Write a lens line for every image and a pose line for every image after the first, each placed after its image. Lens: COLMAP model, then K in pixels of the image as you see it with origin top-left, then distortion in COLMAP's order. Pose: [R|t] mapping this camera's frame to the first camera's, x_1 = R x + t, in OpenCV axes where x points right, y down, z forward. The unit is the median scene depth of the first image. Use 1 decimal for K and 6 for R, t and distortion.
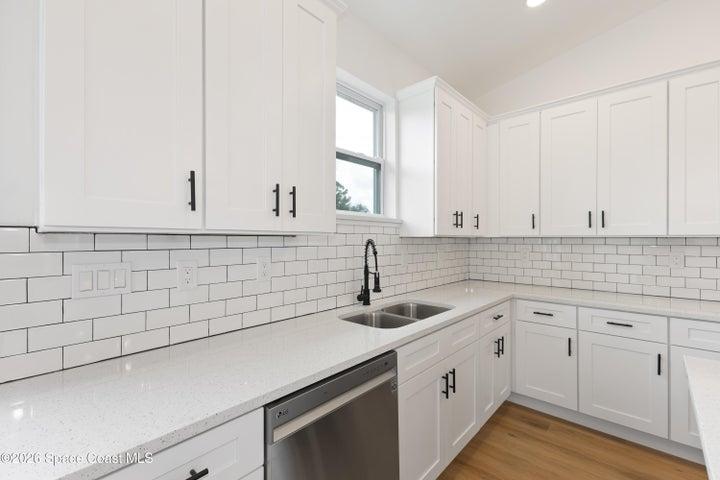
lens RADIAL K [[311.0, 0, 359.4], [0, 311.0, 238.5], [0, 0, 1]] dist [0.000616, -0.002143]
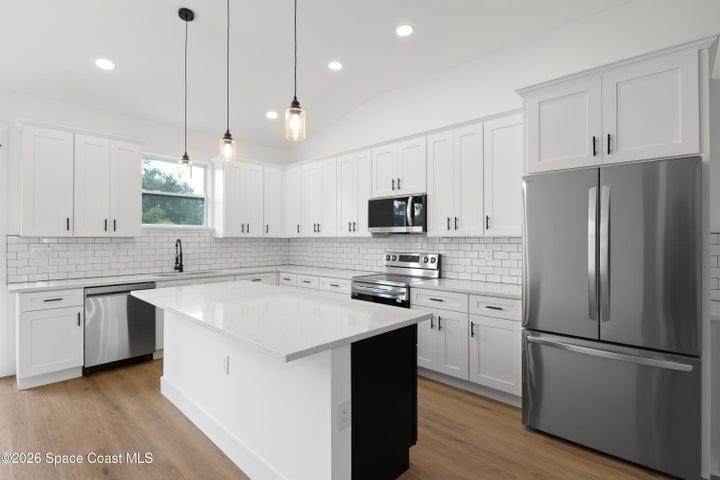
lens RADIAL K [[335.3, 0, 371.0], [0, 335.3, 239.3], [0, 0, 1]] dist [-0.020776, 0.000824]
pose [[0.999972, -0.001548, 0.007368, 0.764012], [0.001518, 0.999991, 0.004058, -0.002645], [-0.007374, -0.004047, 0.999965, -0.717131]]
